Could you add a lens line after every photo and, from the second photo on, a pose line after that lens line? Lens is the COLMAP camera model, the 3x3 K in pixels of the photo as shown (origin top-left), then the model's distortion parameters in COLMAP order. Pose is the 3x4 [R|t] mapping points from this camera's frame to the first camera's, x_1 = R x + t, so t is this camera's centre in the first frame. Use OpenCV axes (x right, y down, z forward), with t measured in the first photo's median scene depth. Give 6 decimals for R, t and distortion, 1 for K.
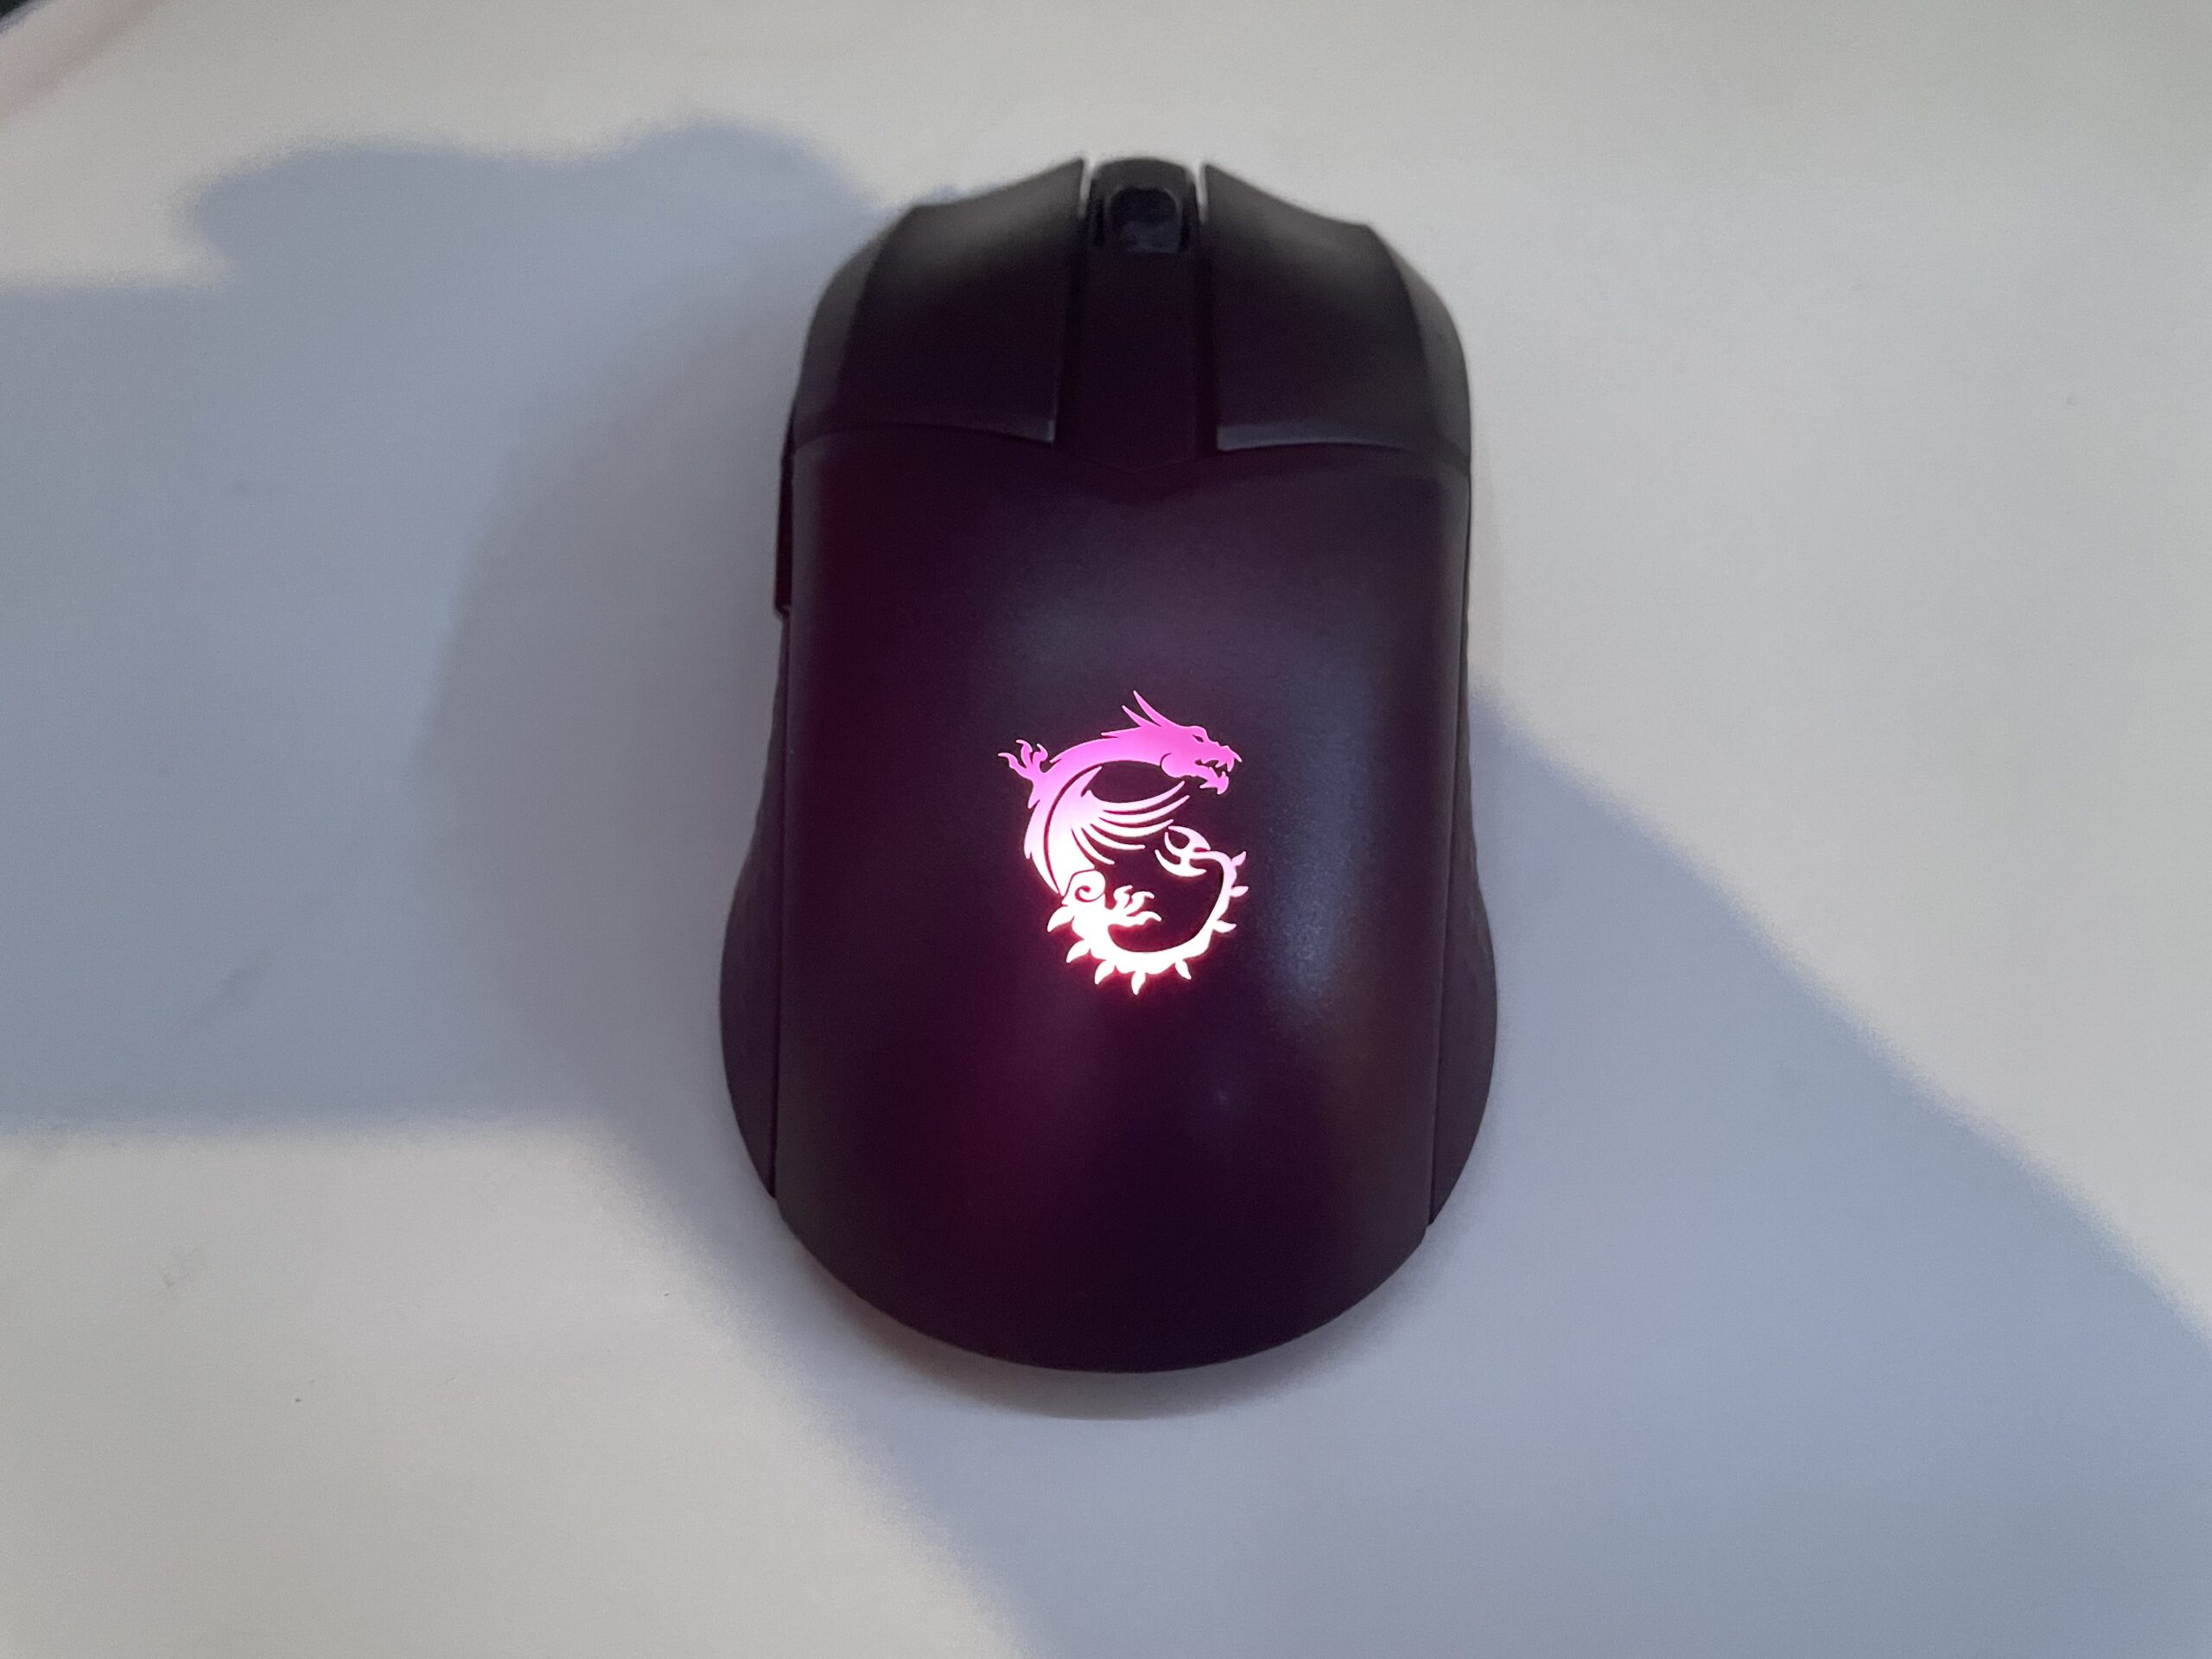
lens RADIAL K [[1654.2, 0, 1106.0], [0, 1654.2, 829.5], [0, 0, 1]] dist [-0.008162, -0.002158]
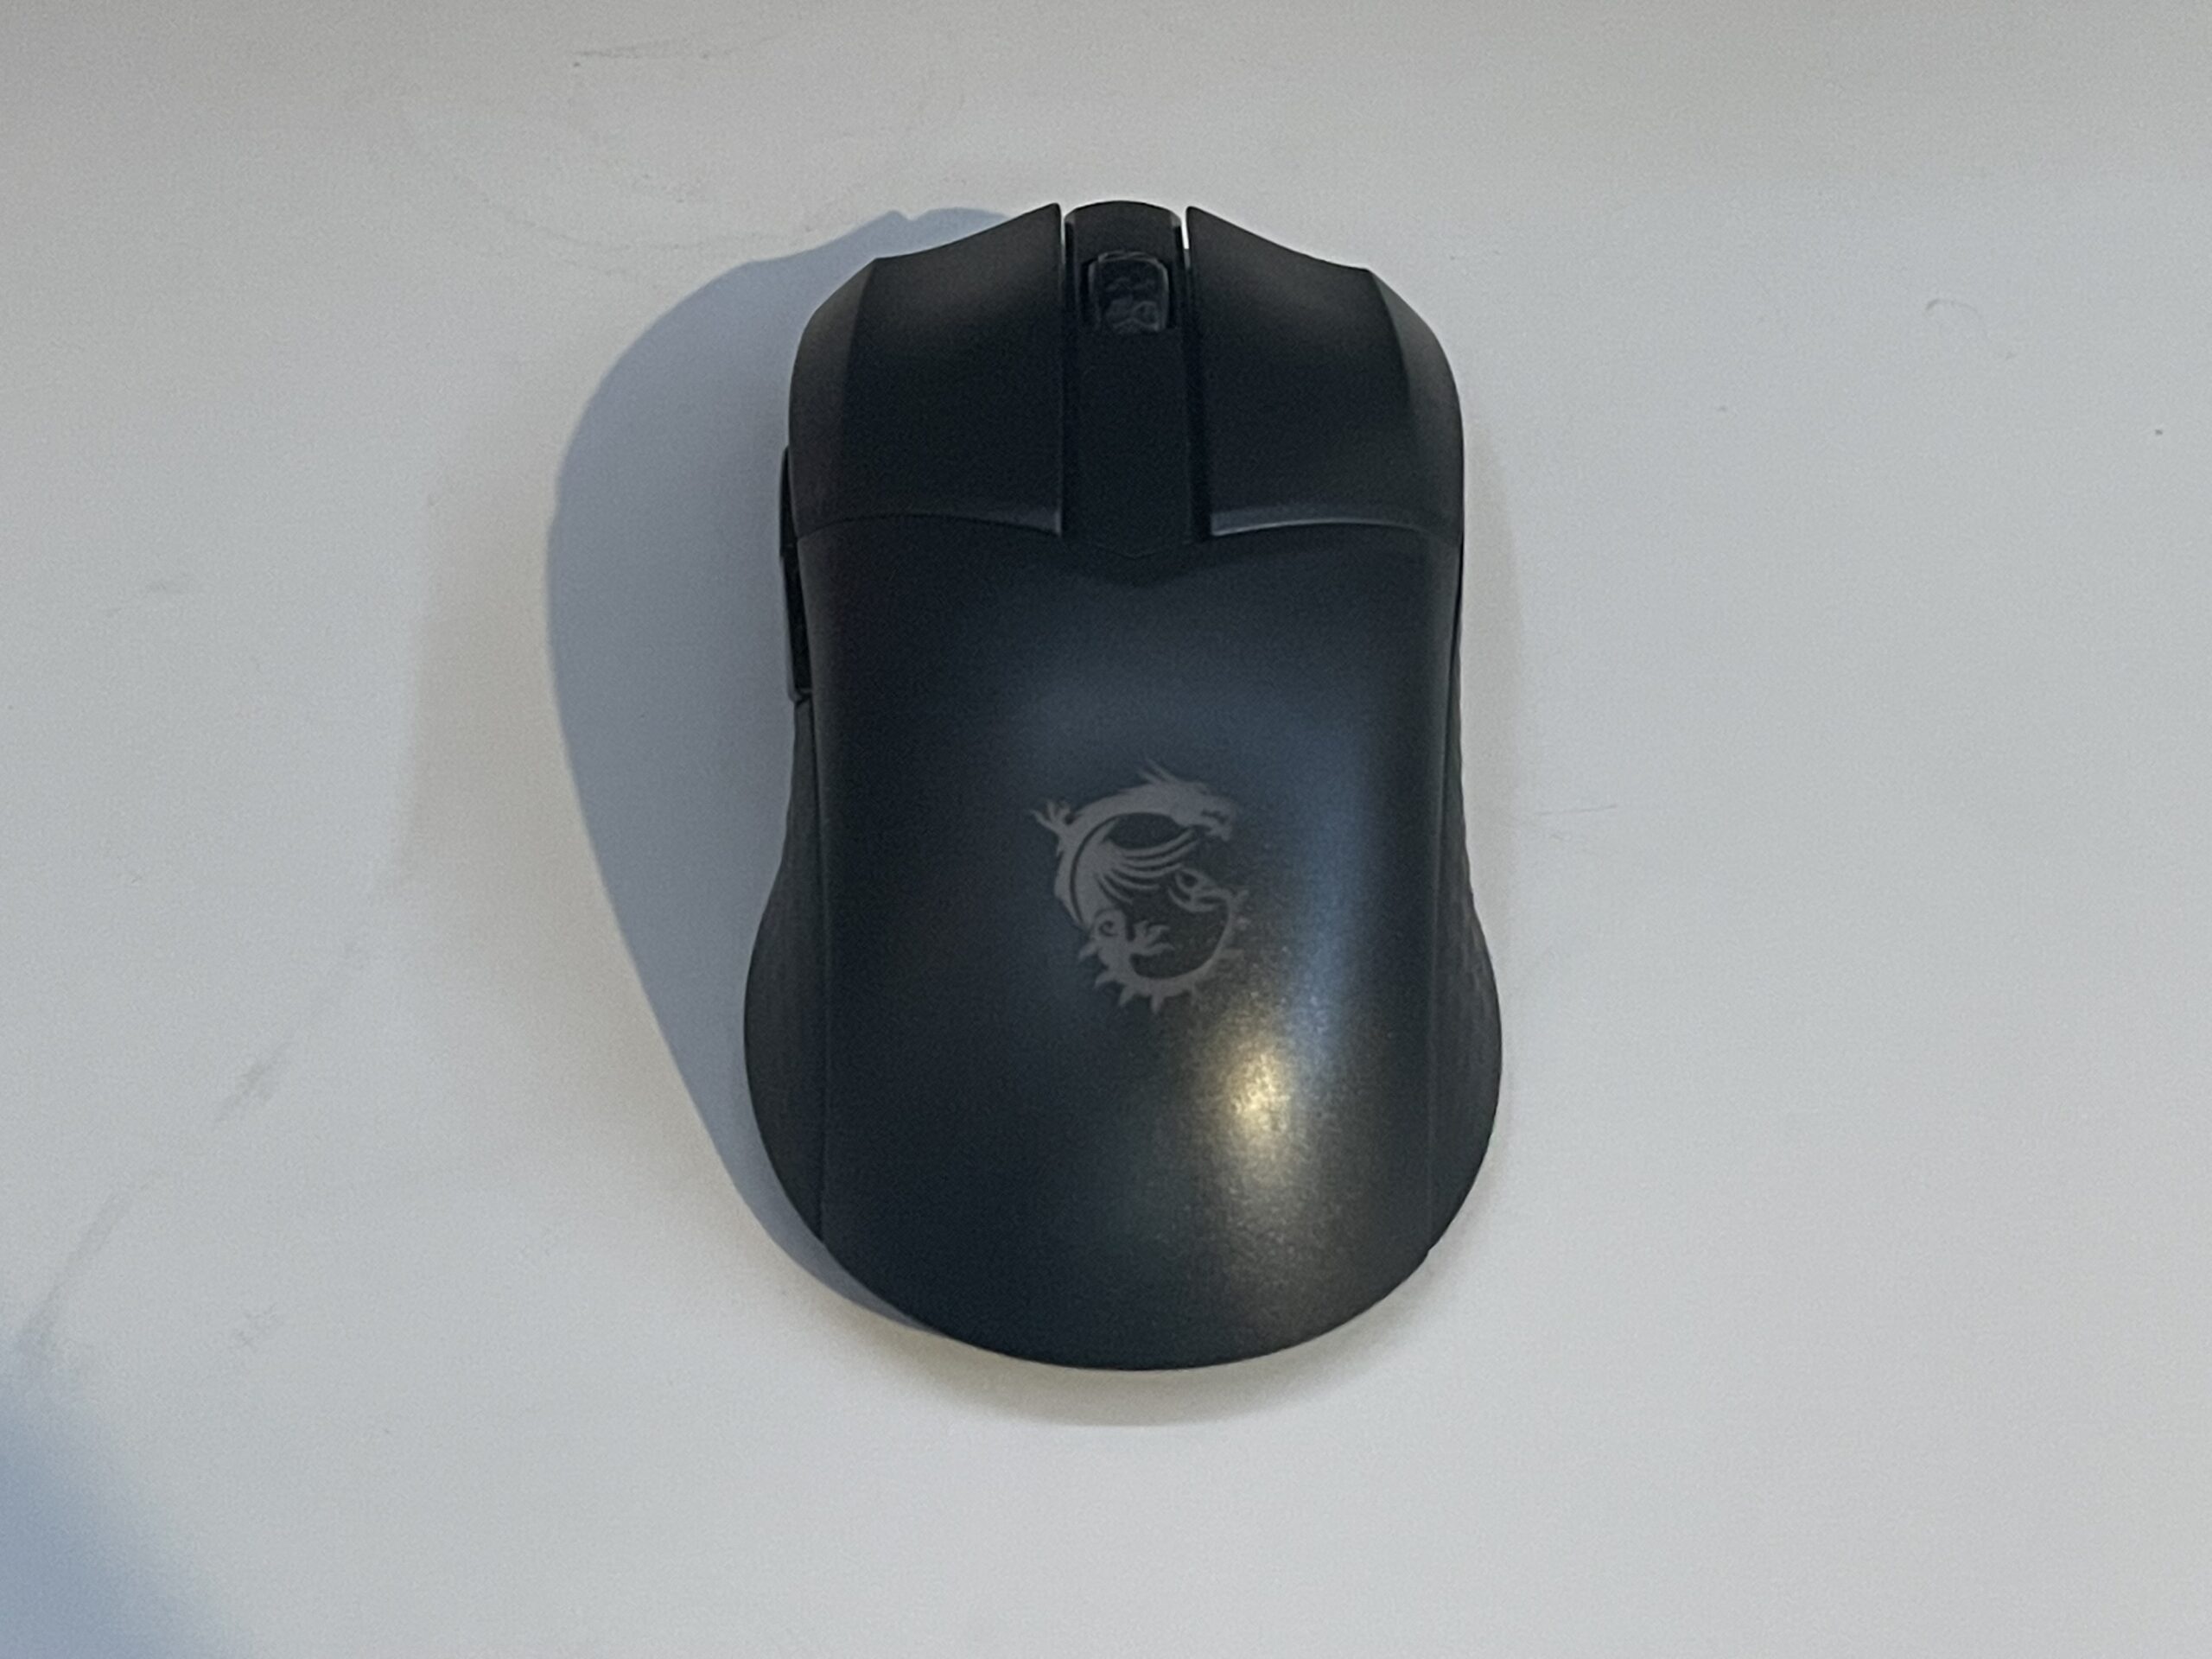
lens RADIAL K [[3735.8, 0, 1106.0], [0, 3735.8, 829.5], [0, 0, 1]] dist [0.024994, 0.036101]
pose [[0.999145, -0.028705, 0.029766, -0.081518], [0.031589, 0.994337, -0.101467, 0.212080], [-0.026685, 0.102321, 0.994393, -1.435707]]
